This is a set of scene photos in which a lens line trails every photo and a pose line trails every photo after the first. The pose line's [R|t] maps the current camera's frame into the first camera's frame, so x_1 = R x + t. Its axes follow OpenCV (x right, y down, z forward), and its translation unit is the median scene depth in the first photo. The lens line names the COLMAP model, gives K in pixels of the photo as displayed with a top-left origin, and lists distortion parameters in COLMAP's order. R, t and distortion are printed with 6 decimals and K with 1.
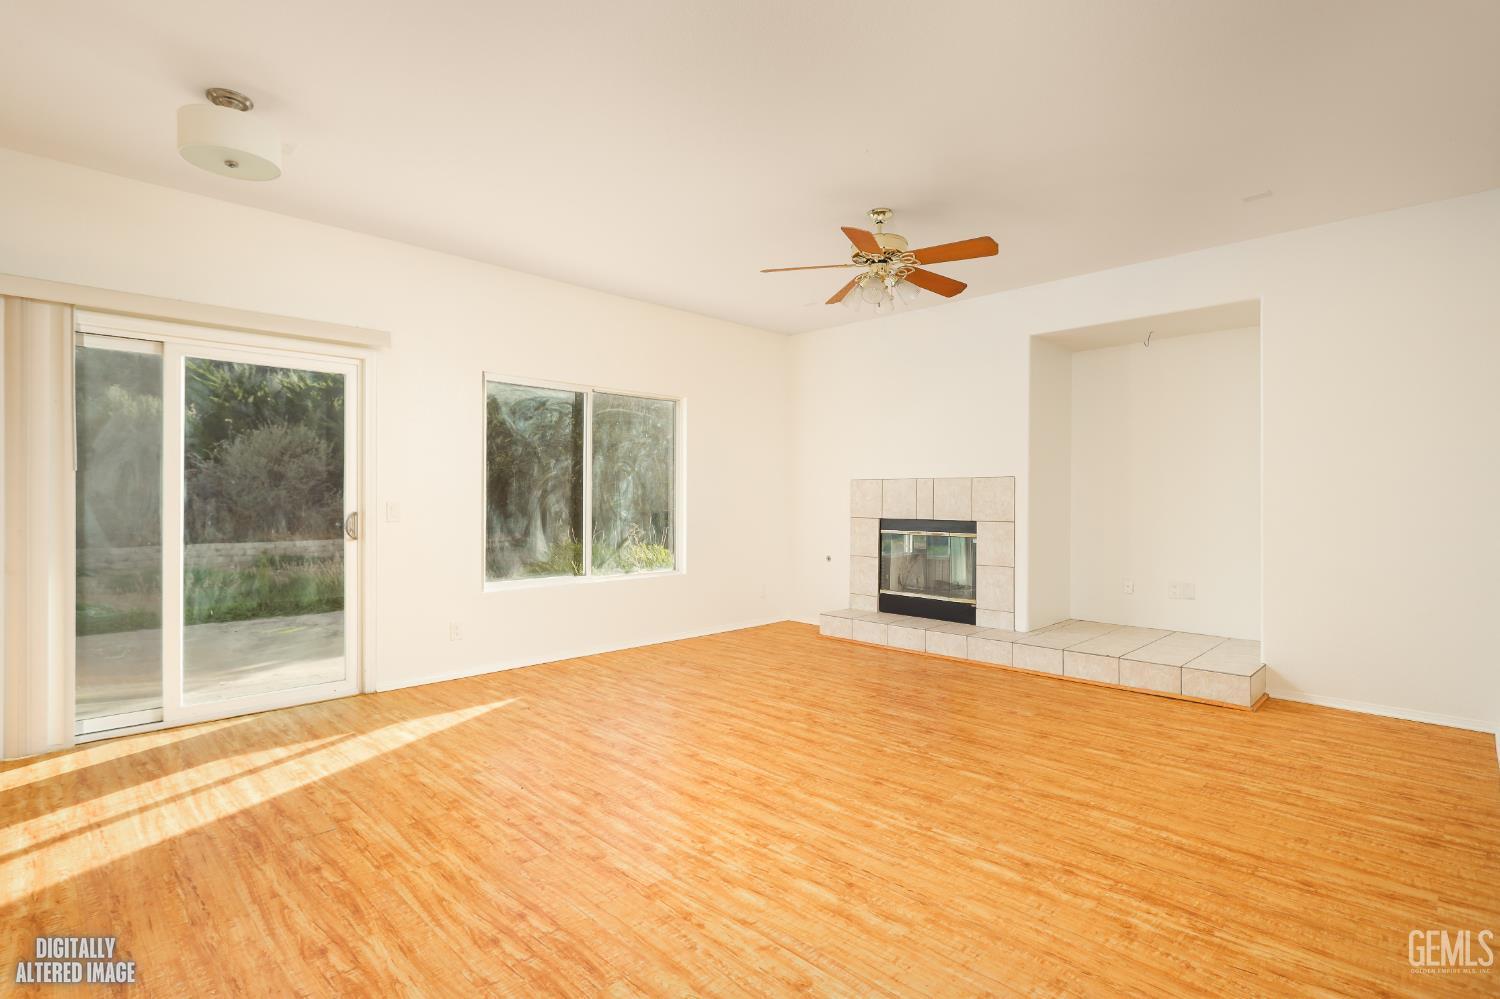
lens RADIAL K [[730.9, 0, 742.4], [0, 730.9, 500.6], [0, 0, 1]] dist [-0.005788, 0.007138]
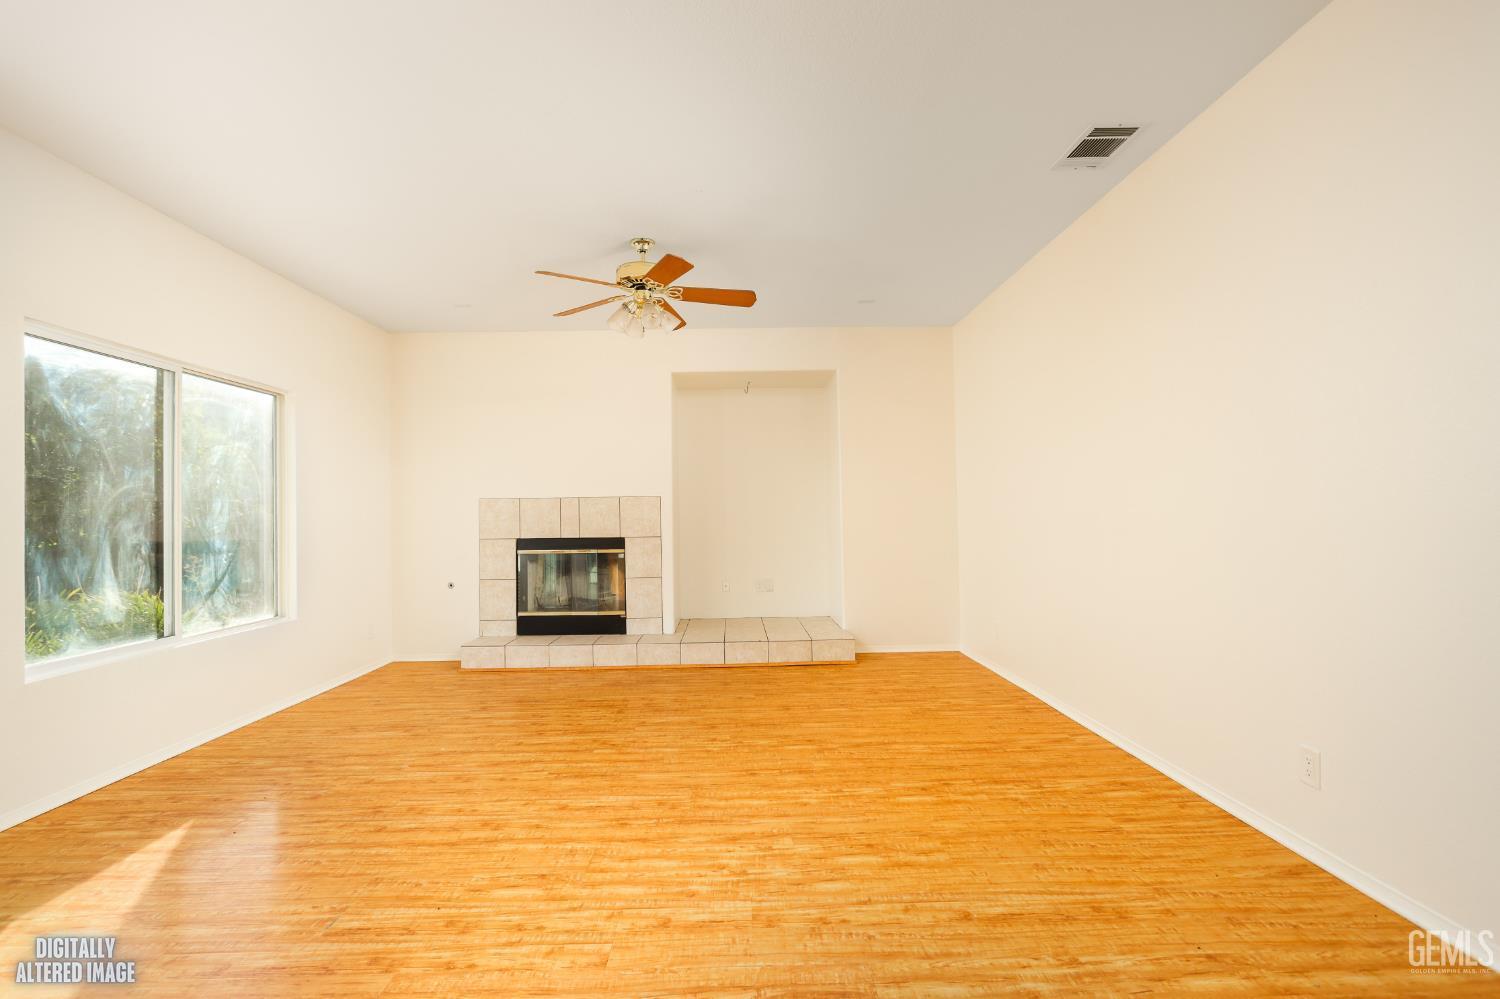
lens RADIAL K [[717.5, 0, 752.6], [0, 717.5, 504.1], [0, 0, 1]] dist [-0.001886, 0.000749]
pose [[0.692156, -0.002335, 0.721744, -0.388245], [0.020215, 0.999665, -0.016152, 0.000166], [-0.721465, 0.025770, 0.691971, 0.162248]]
